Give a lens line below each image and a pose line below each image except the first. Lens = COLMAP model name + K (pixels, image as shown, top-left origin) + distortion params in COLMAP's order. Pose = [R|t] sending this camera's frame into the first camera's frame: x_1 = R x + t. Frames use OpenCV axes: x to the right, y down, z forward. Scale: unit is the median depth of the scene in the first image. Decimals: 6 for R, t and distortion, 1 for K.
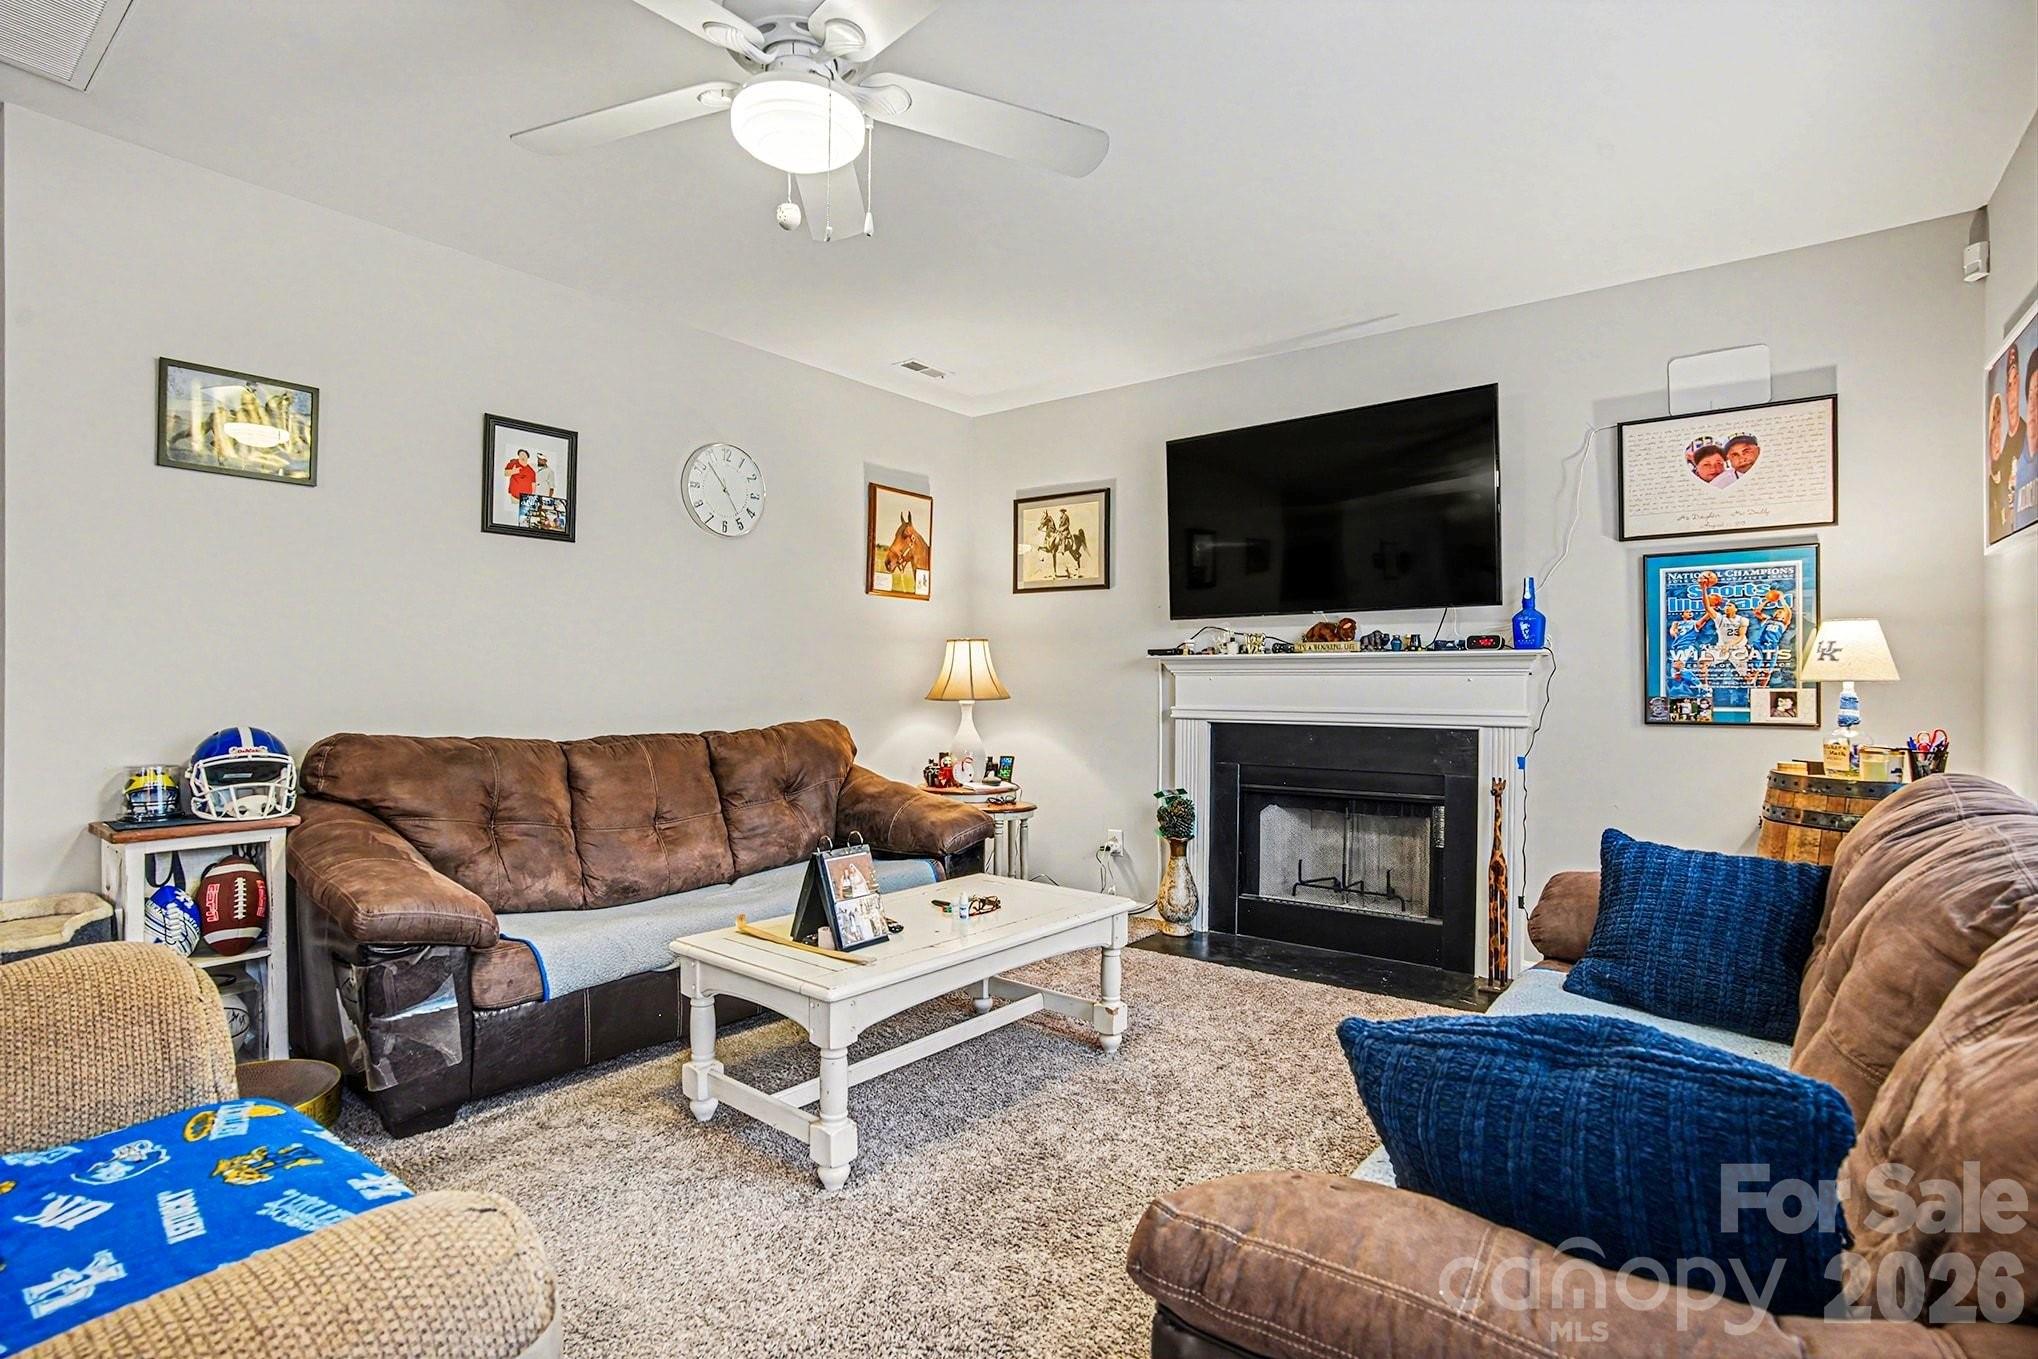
lens RADIAL K [[978.2, 0, 1019.0], [0, 978.2, 679.5], [0, 0, 1]] dist [-0.054660, 0.036117]
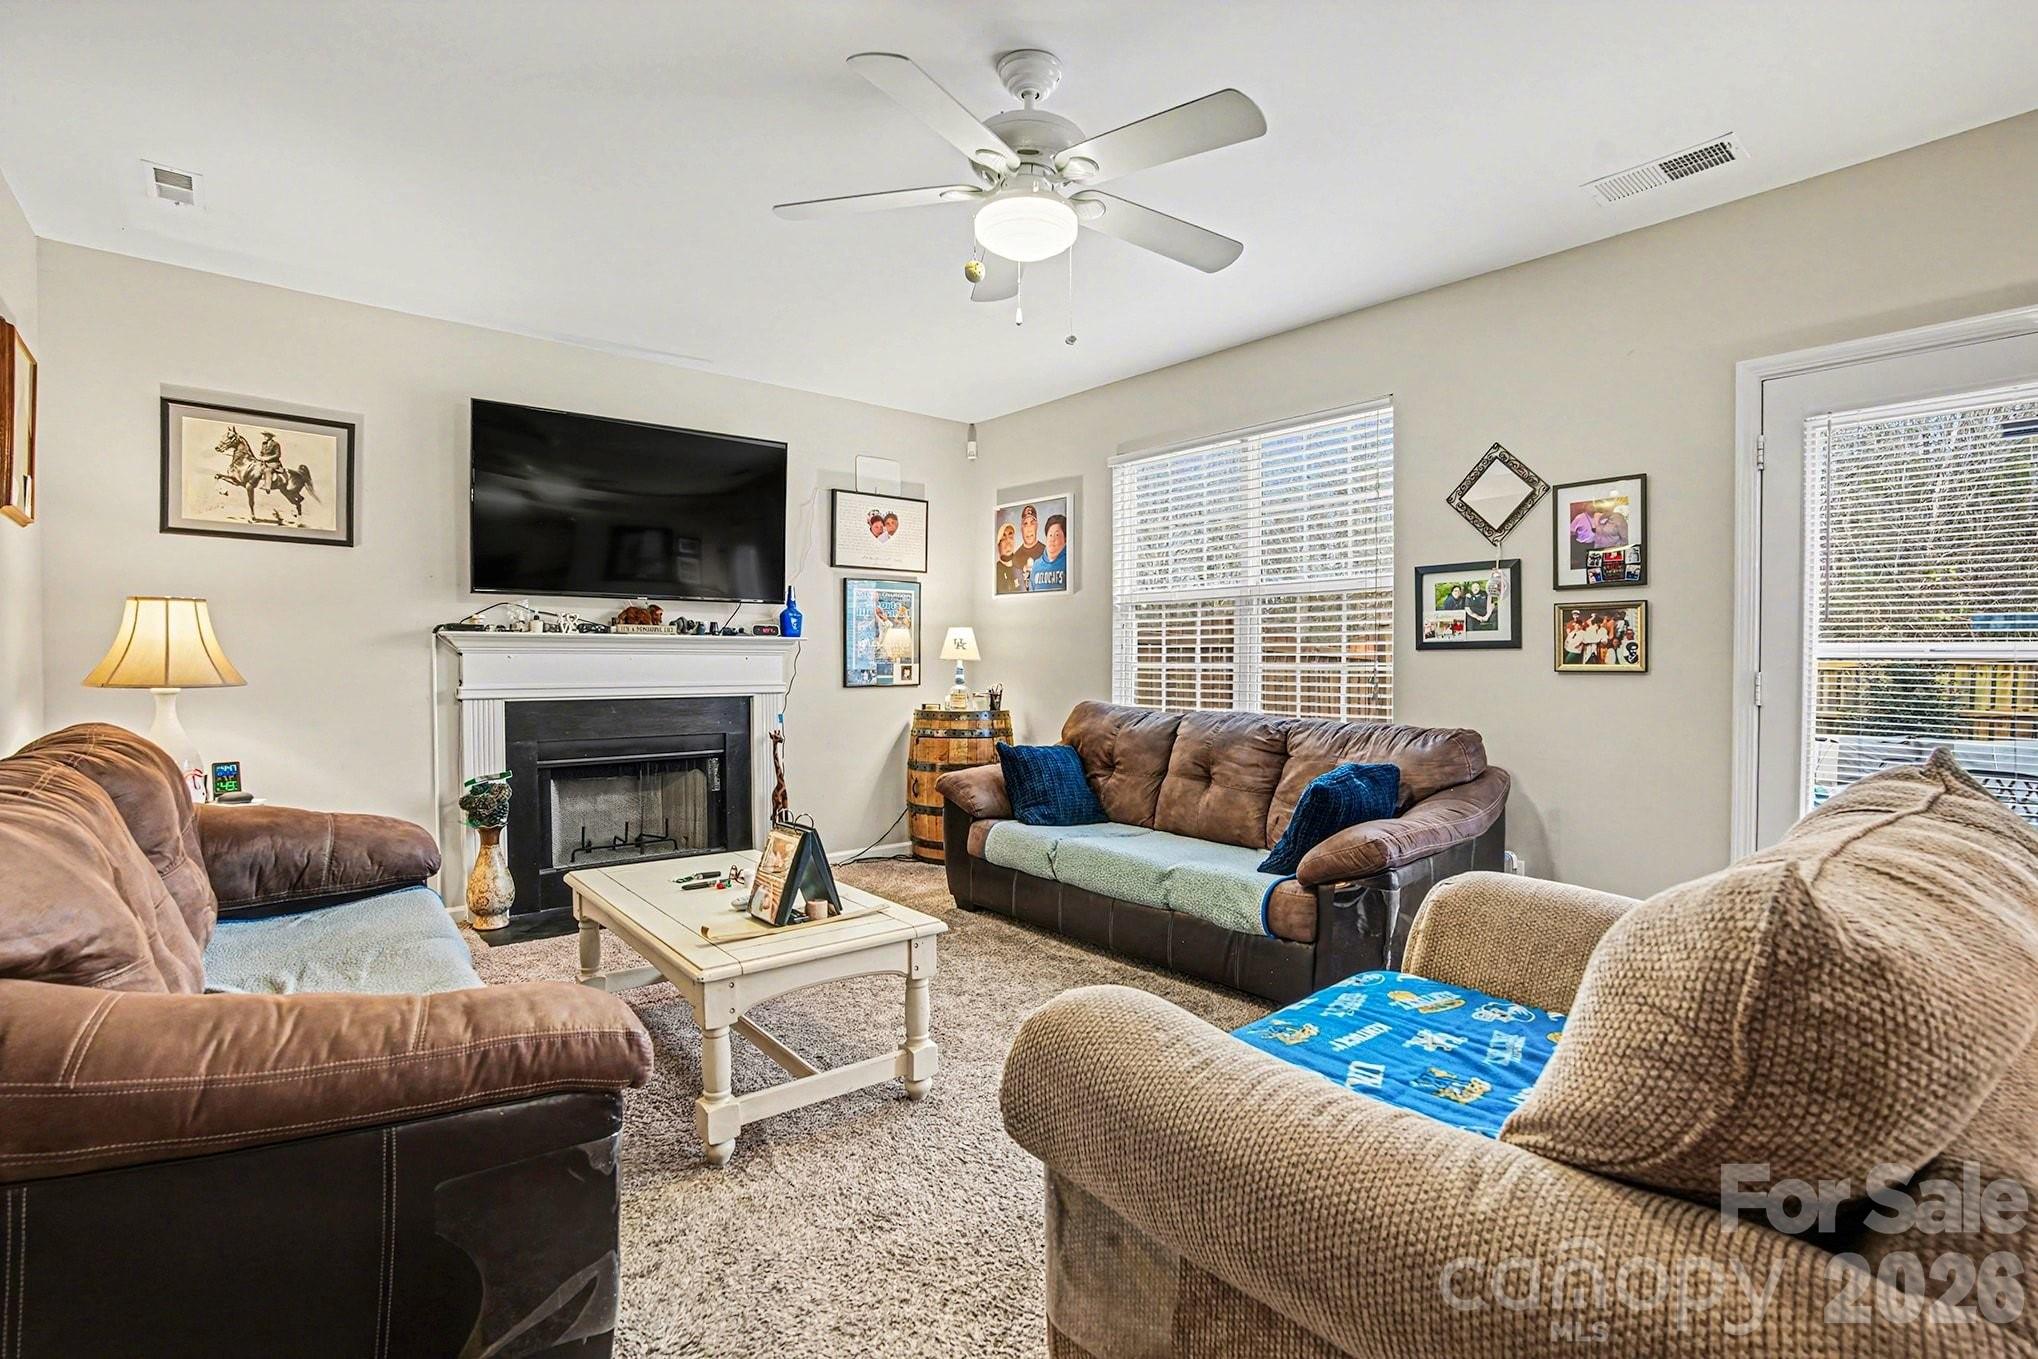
lens RADIAL K [[978.2, 0, 1019.0], [0, 978.2, 679.5], [0, 0, 1]] dist [-0.054660, 0.036117]
pose [[0.211048, -0.020400, 0.977263, -0.706496], [-0.004146, 0.999755, 0.021765, -0.001392], [-0.977467, -0.008645, 0.210912, 0.339208]]
